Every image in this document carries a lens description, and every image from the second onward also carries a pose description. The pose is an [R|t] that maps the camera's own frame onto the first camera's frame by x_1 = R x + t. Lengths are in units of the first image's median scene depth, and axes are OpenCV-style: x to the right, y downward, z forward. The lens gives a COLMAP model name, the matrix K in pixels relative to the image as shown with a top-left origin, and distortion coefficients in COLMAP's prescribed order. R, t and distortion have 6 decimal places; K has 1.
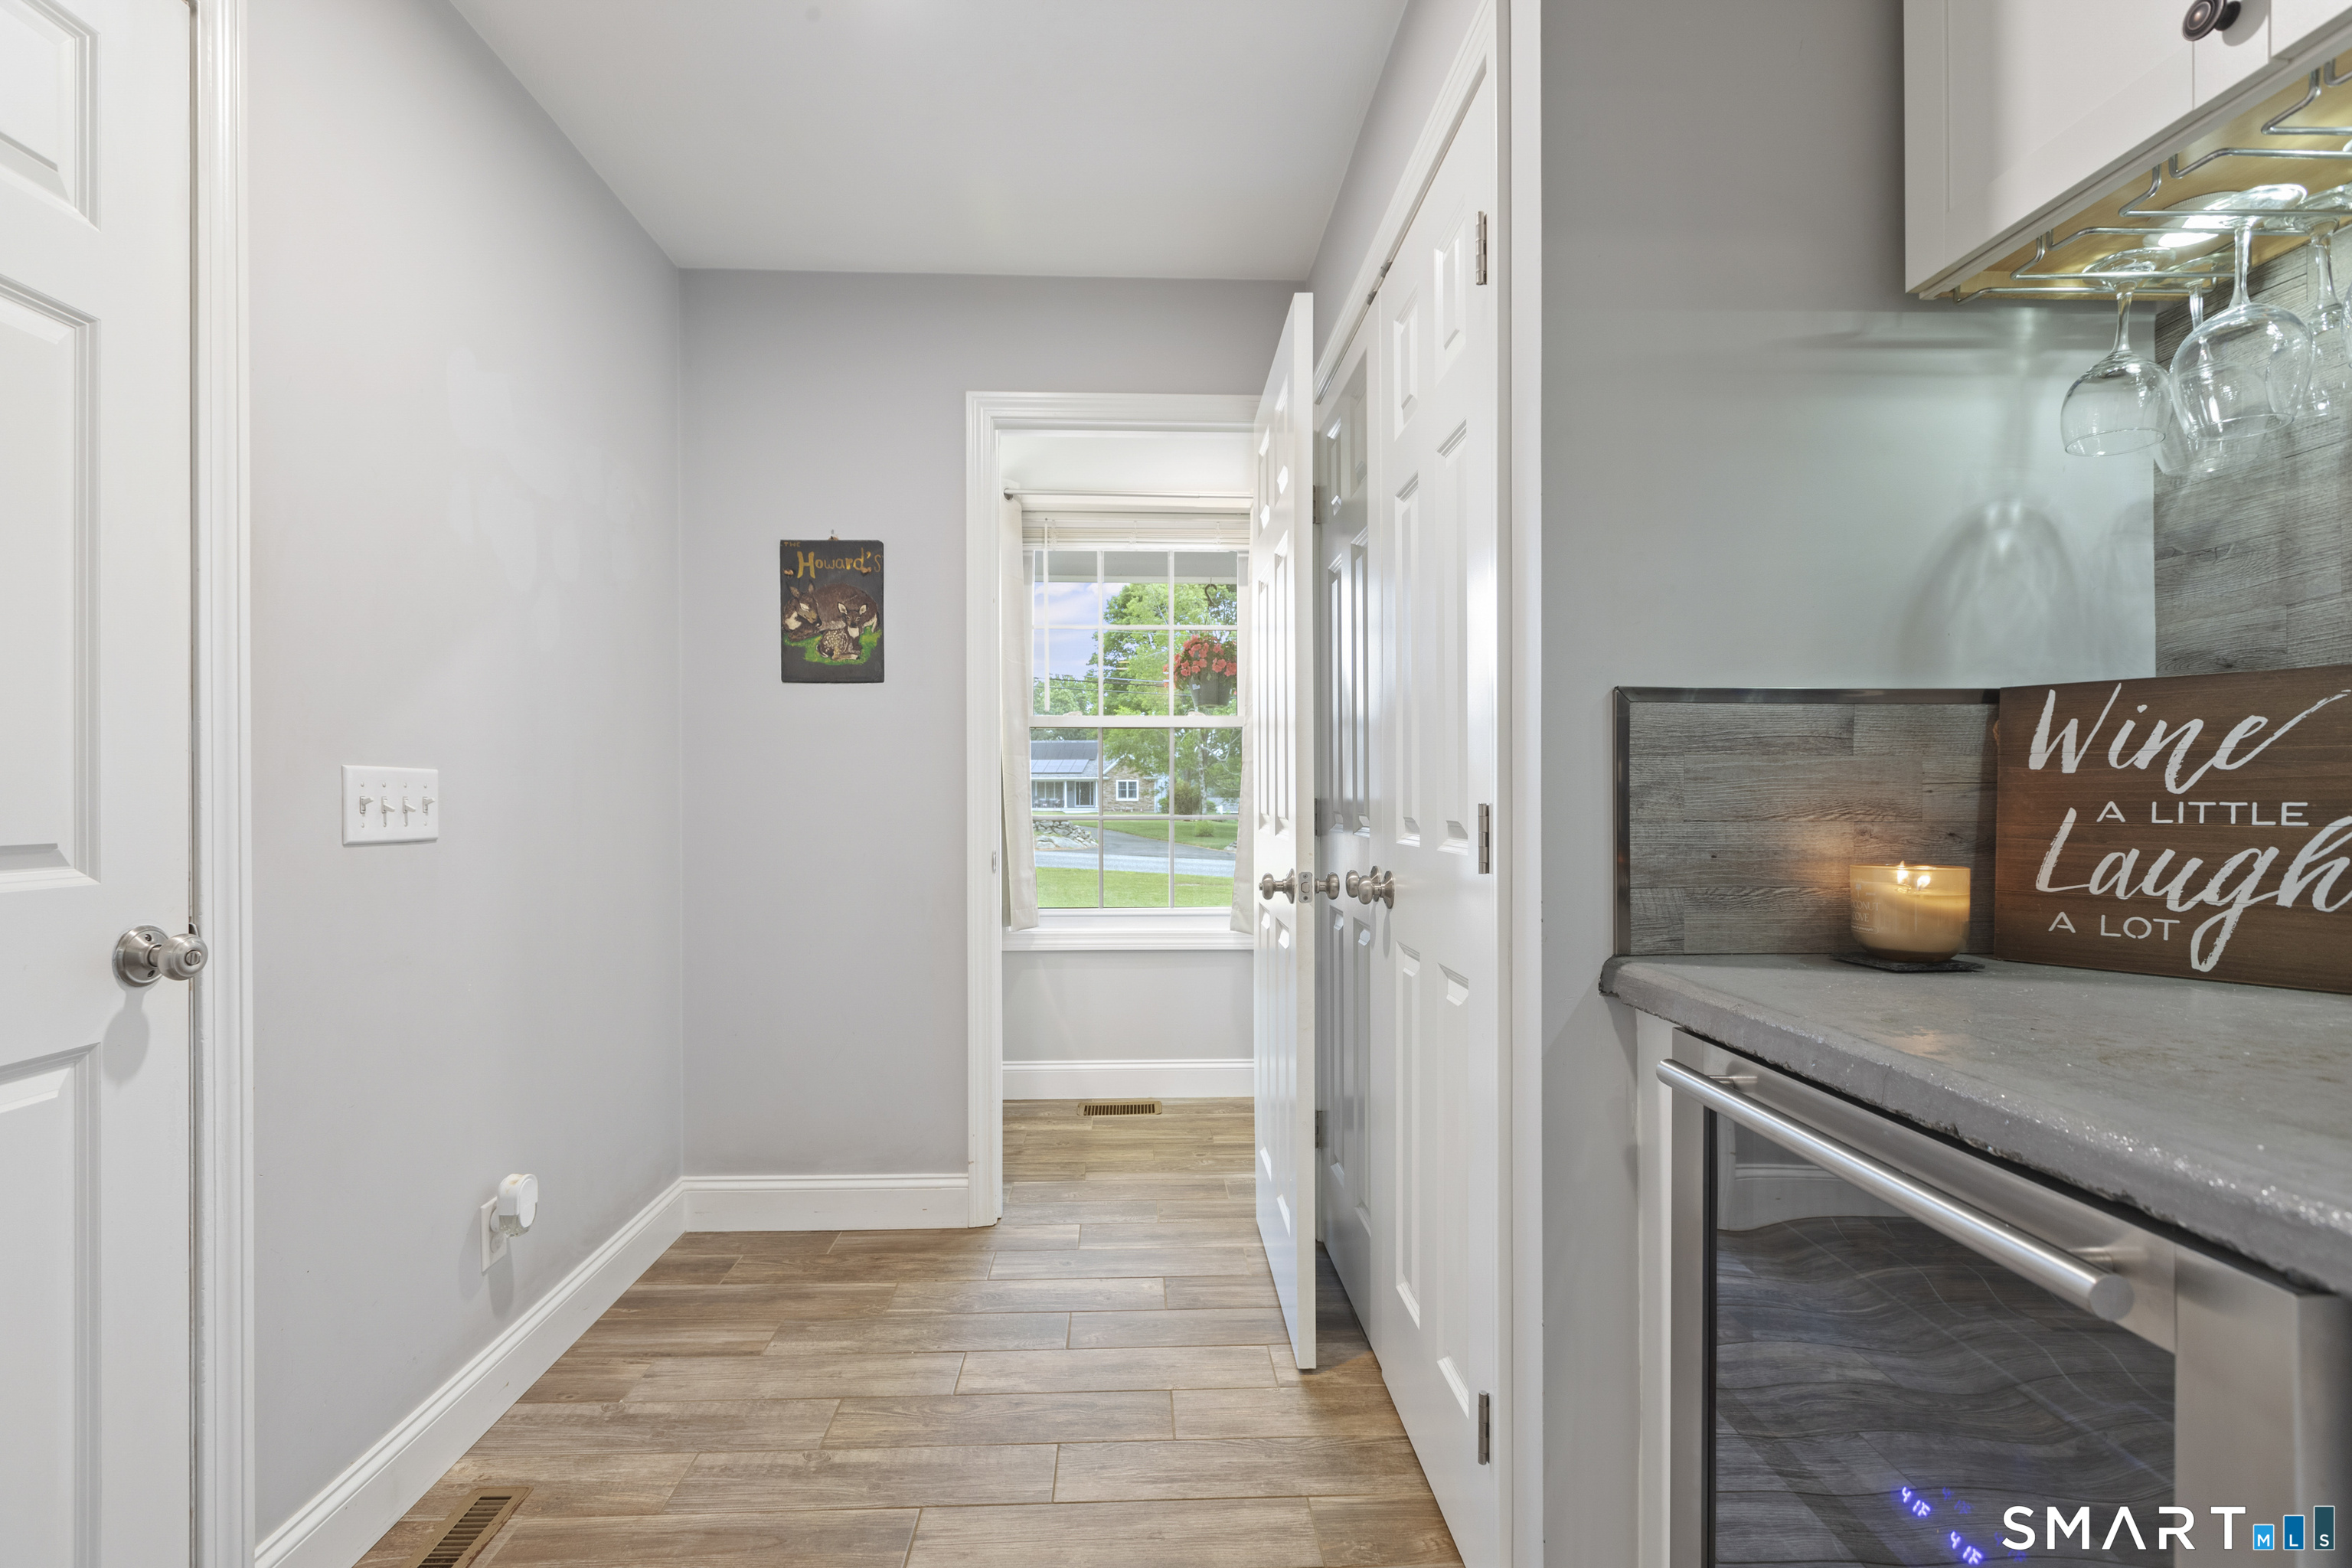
lens RADIAL K [[1050.2, 0, 1167.5], [0, 1050.2, 796.4], [0, 0, 1]] dist [0.005947, -0.001850]
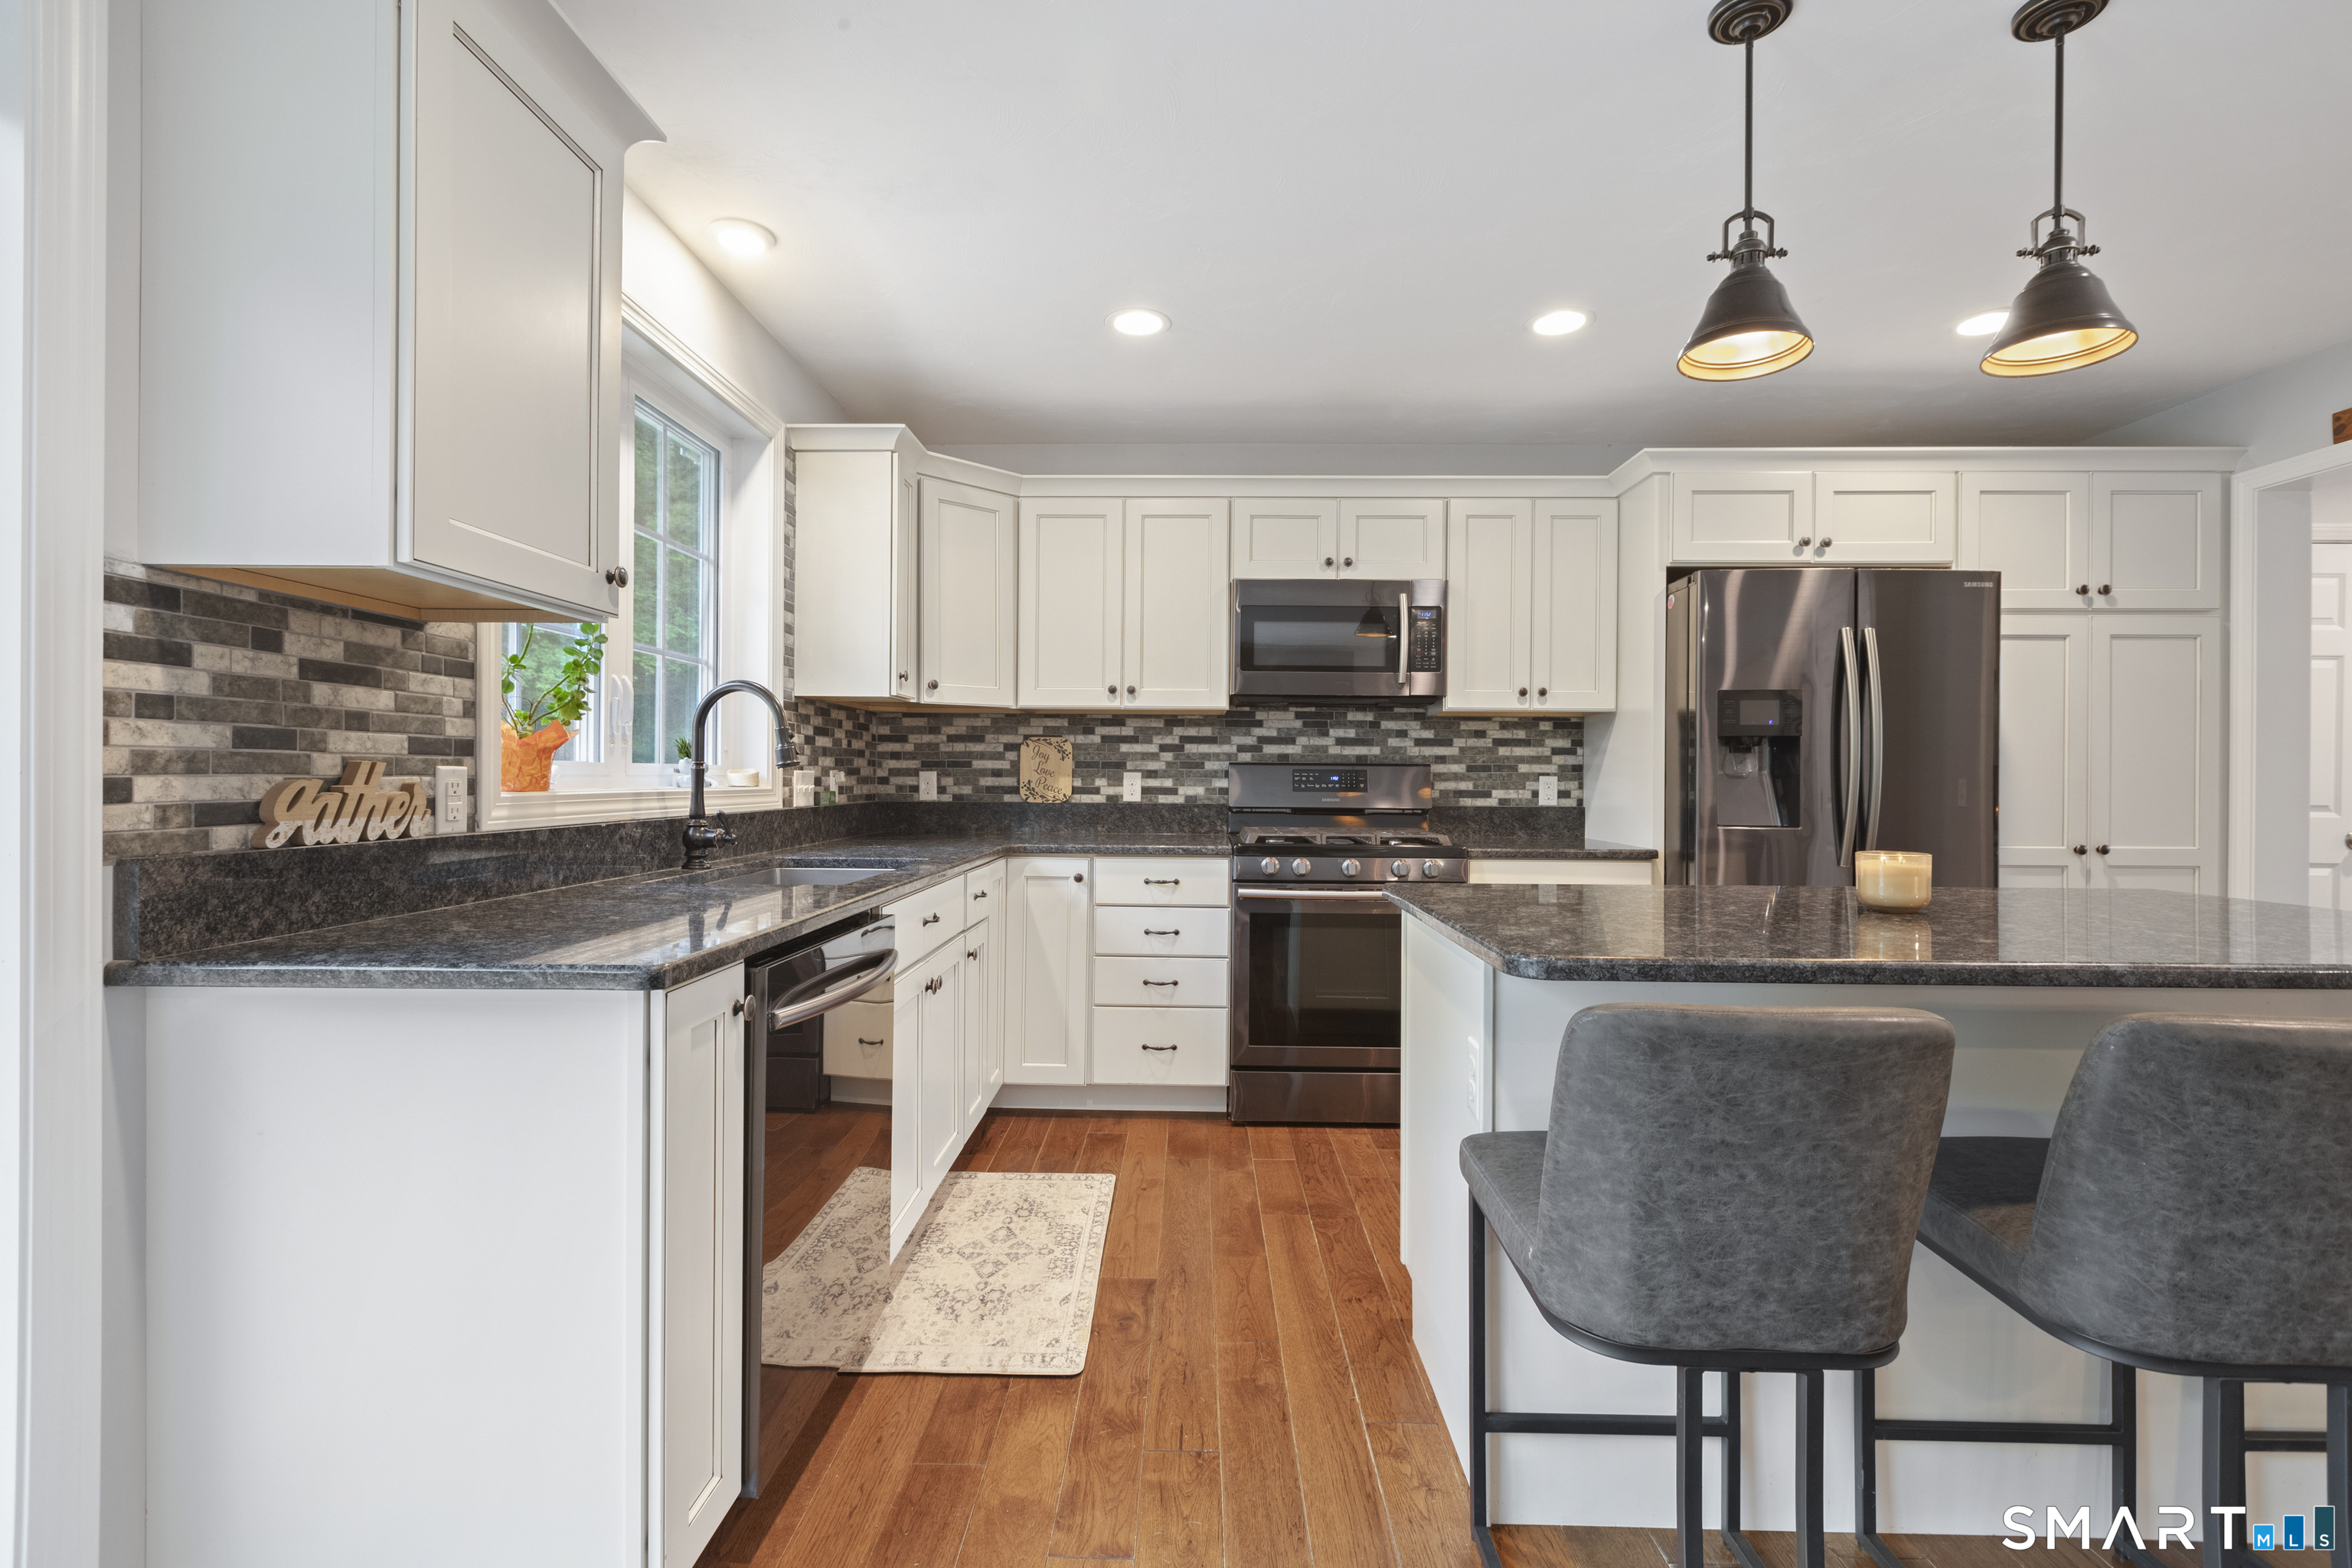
lens RADIAL K [[1050.2, 0, 1178.5], [0, 1050.2, 778.2], [0, 0, 1]] dist [0.005947, -0.001850]
pose [[-0.061283, 0.001620, -0.998119, 0.834191], [-0.014413, 0.999893, 0.002508, -0.001124], [0.998016, 0.014540, -0.061253, -0.809788]]
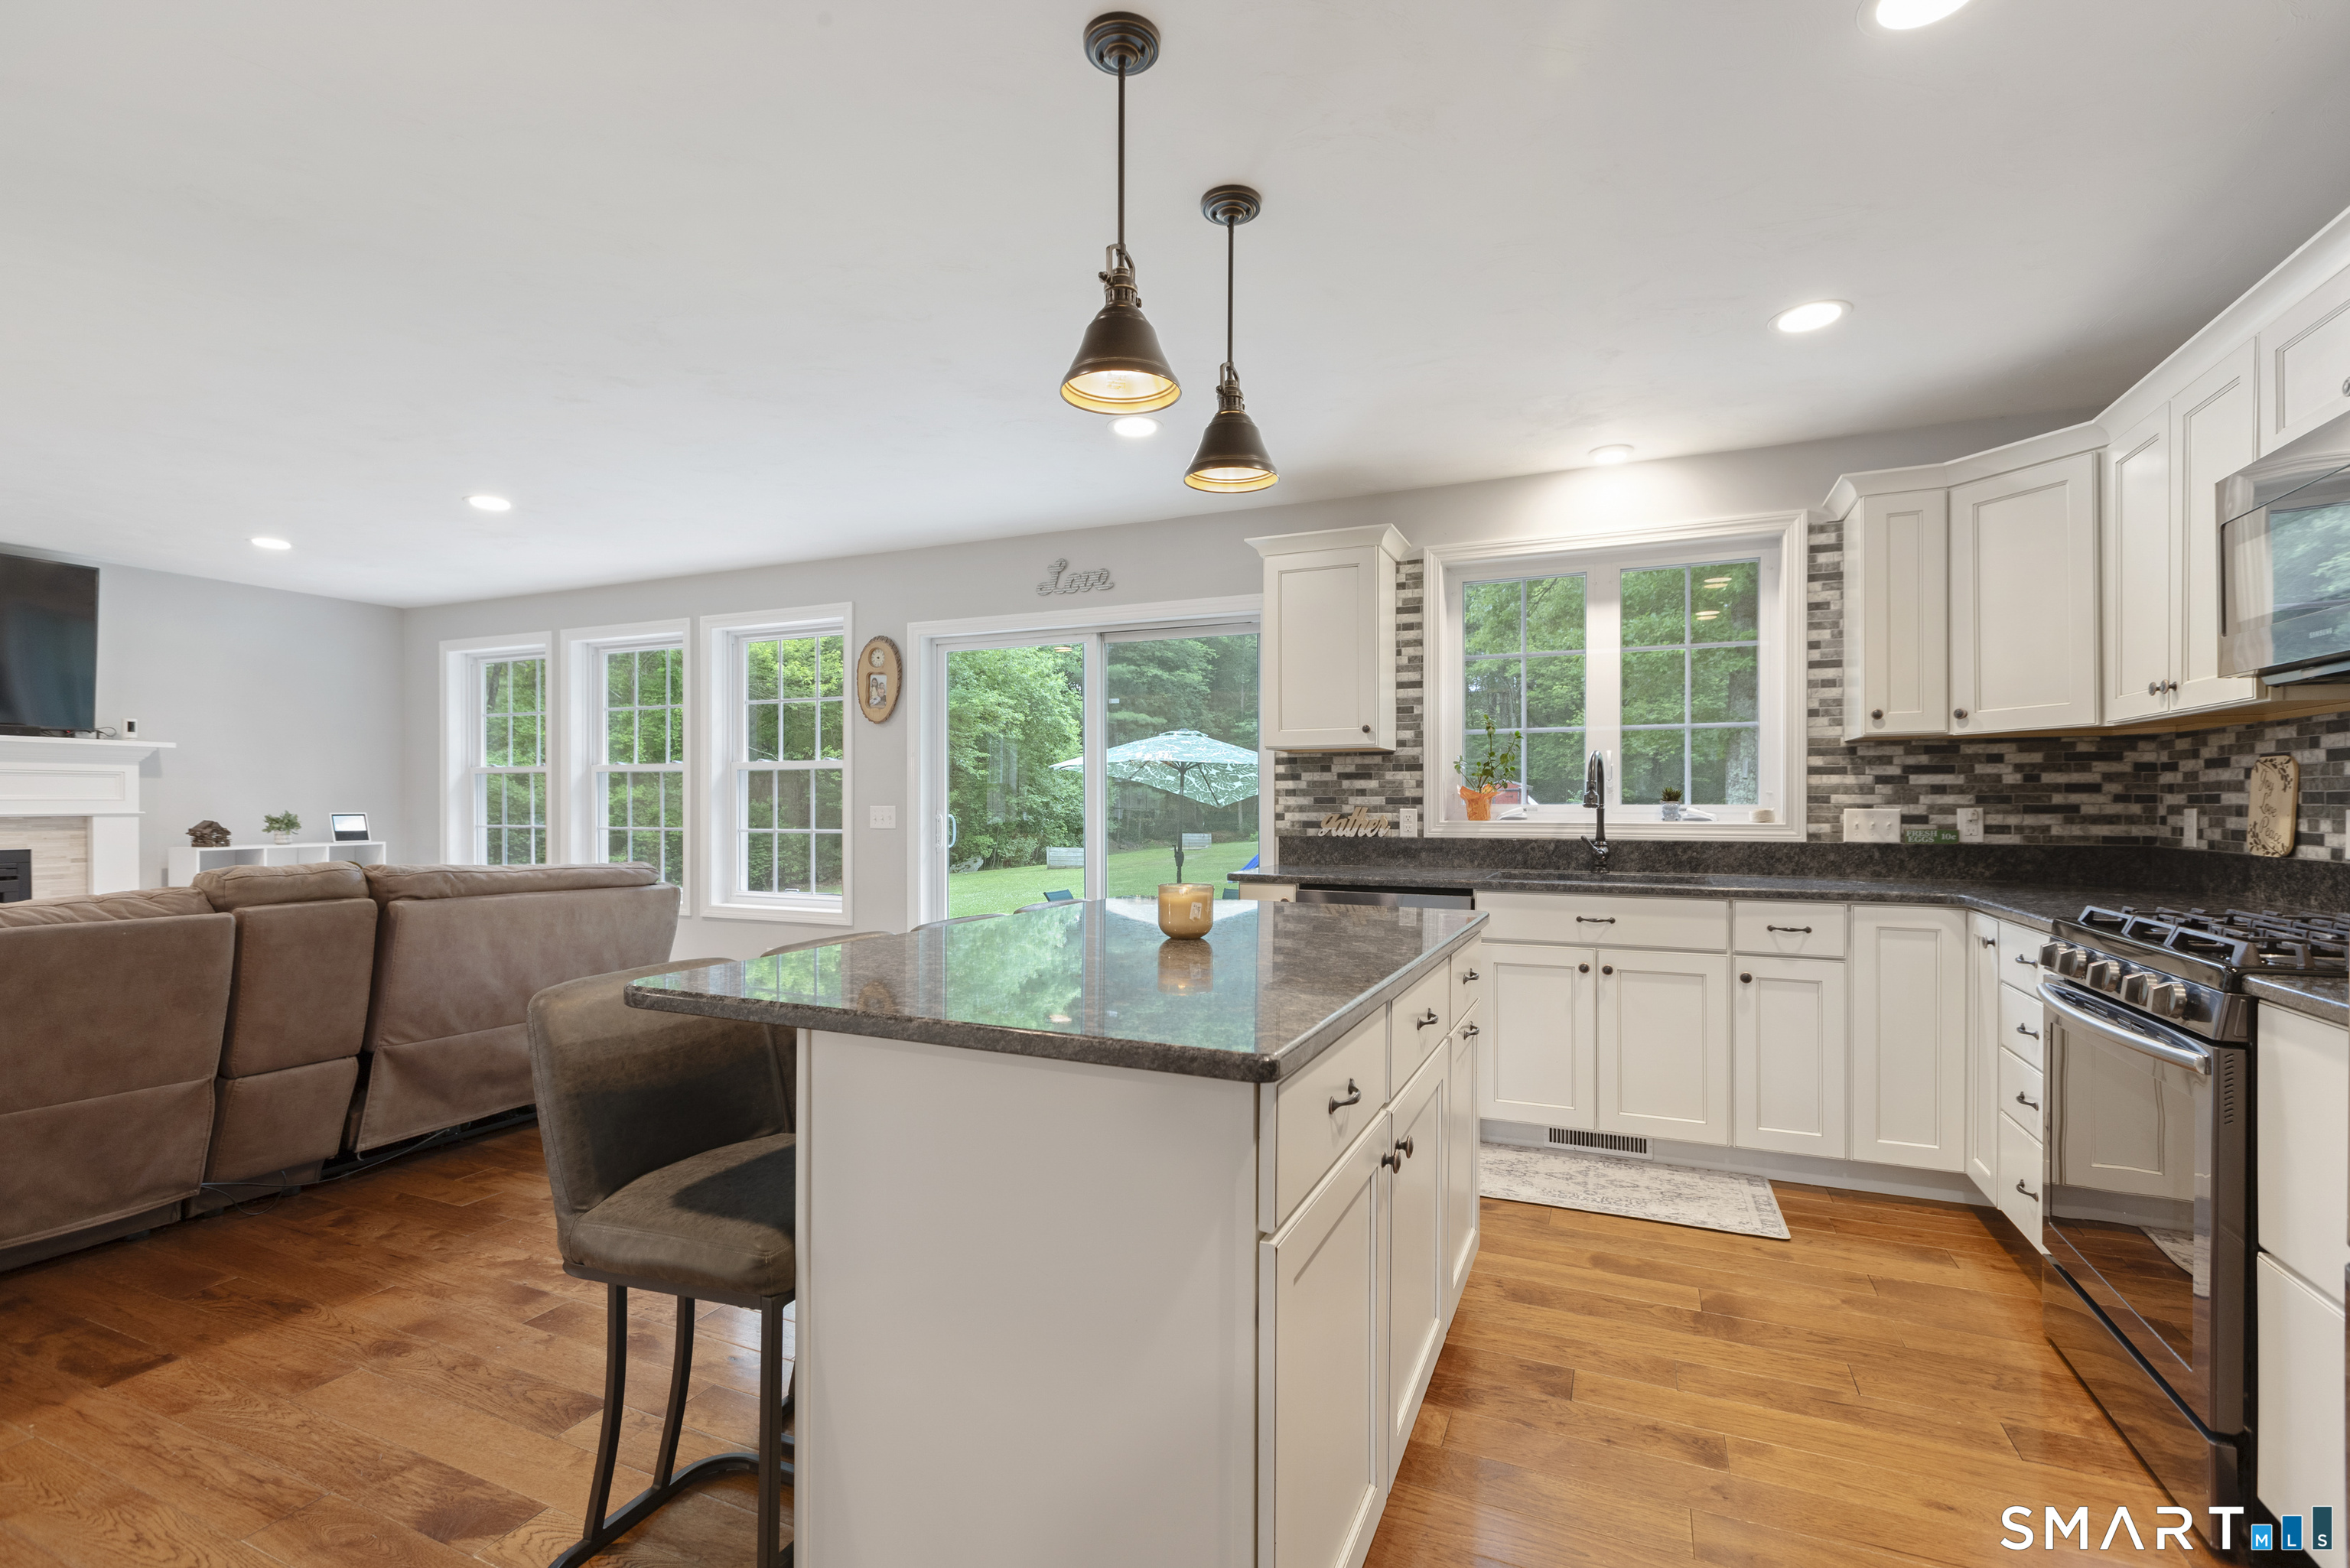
lens RADIAL K [[1049.3, 0, 1169.3], [0, 1049.3, 808.6], [0, 0, 1]] dist [0.005947, -0.001850]
pose [[-0.894582, -0.001186, 0.446901, 0.100266], [0.004442, 0.999923, 0.011545, -0.015147], [-0.446881, 0.012313, -0.894509, -0.035178]]
